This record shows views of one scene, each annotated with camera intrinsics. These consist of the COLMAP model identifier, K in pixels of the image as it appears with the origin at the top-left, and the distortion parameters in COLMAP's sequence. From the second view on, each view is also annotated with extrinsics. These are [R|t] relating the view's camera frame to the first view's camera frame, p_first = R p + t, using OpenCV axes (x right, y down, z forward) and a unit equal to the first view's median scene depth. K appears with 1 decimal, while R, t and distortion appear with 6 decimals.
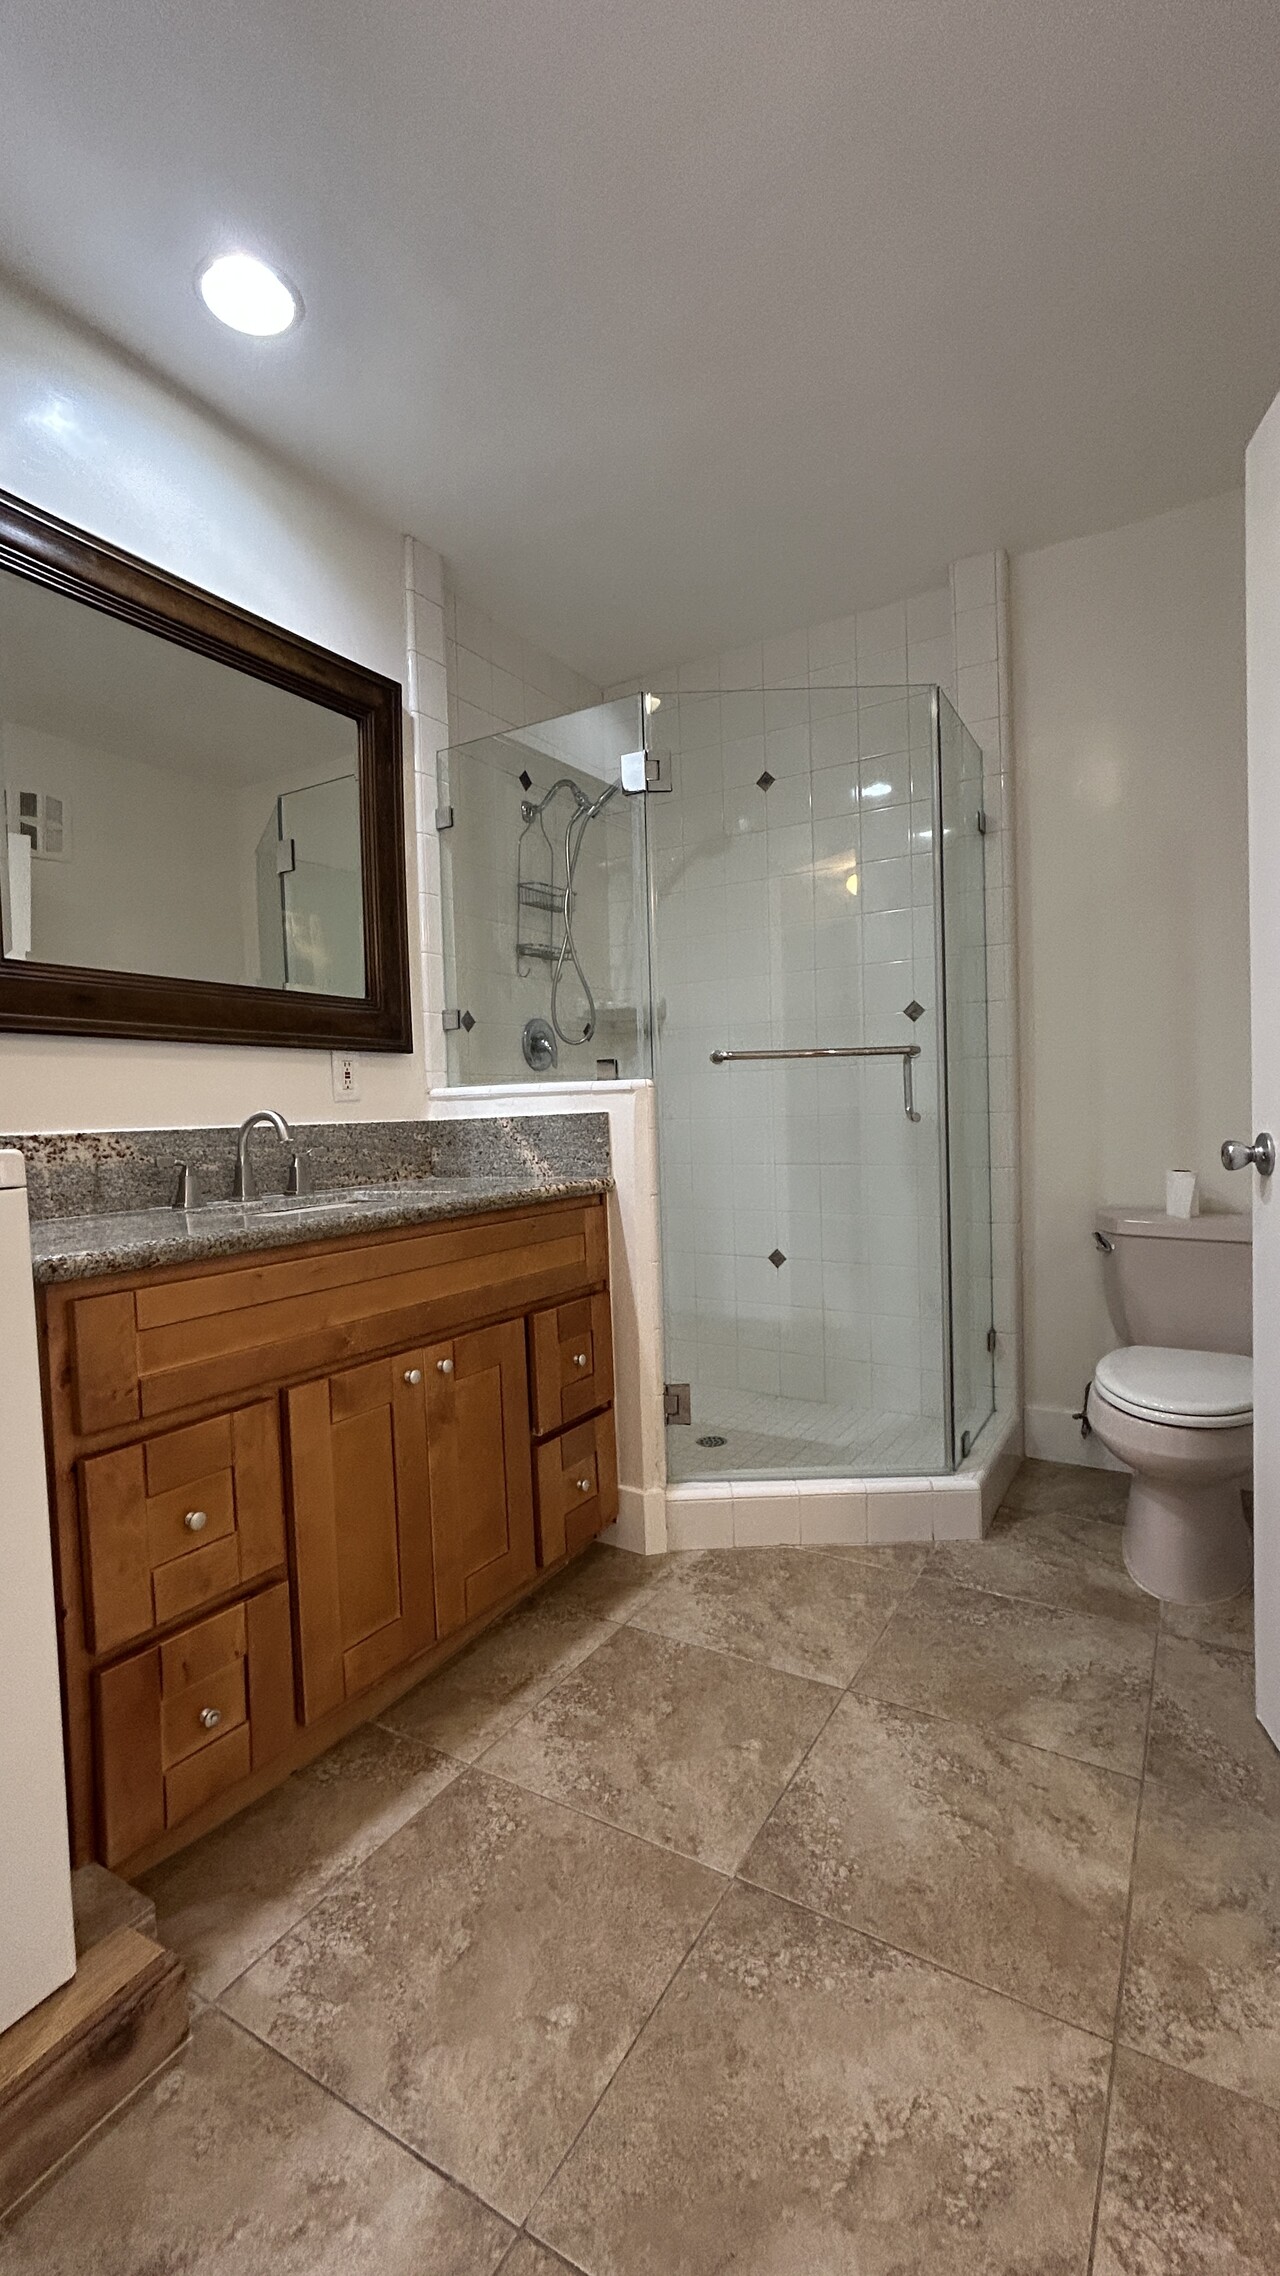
lens RADIAL K [[955.0, 0, 639.9], [0, 955.0, 1137.4], [0, 0, 1]] dist [-0.000033, -0.000001]
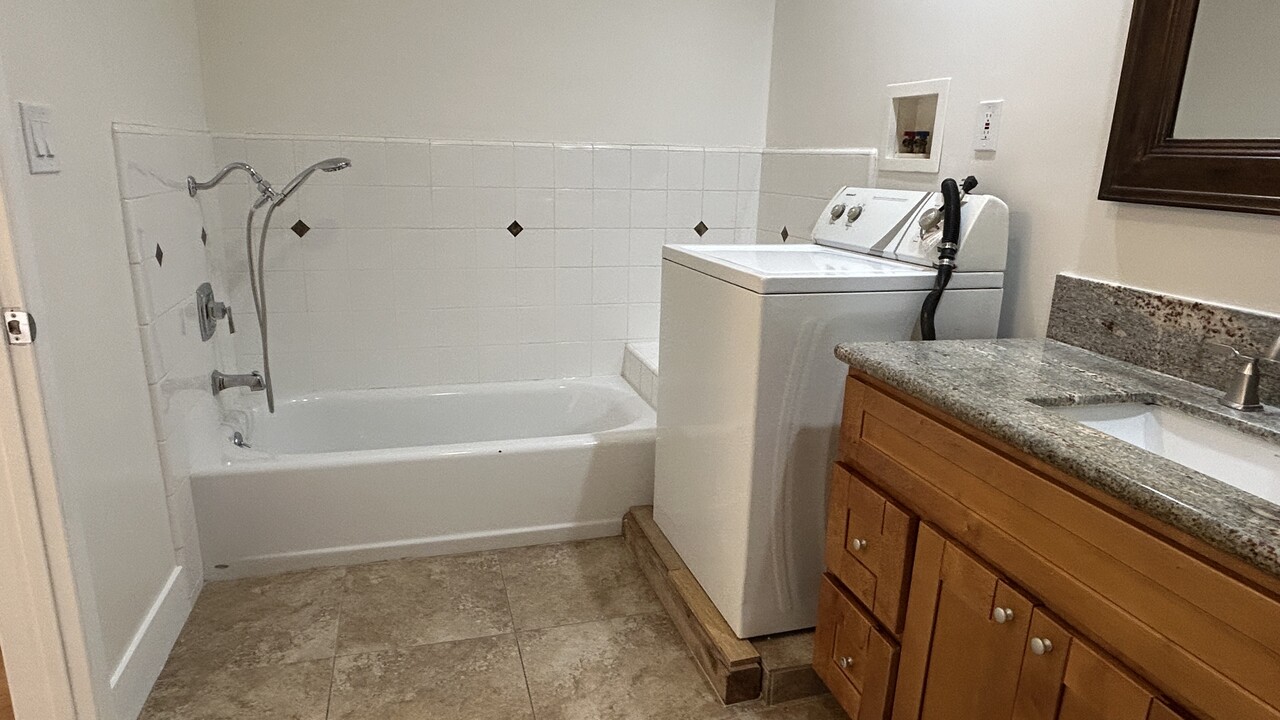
lens RADIAL K [[773.7, 0, 638.9], [0, 773.7, 361.8], [0, 0, 1]] dist [0.000309, 0.000069]
pose [[-0.683427, 0.194617, -0.703599, 0.444666], [-0.038647, 0.952812, 0.301090, -0.175083], [0.728995, 0.232965, -0.643656, 1.115834]]
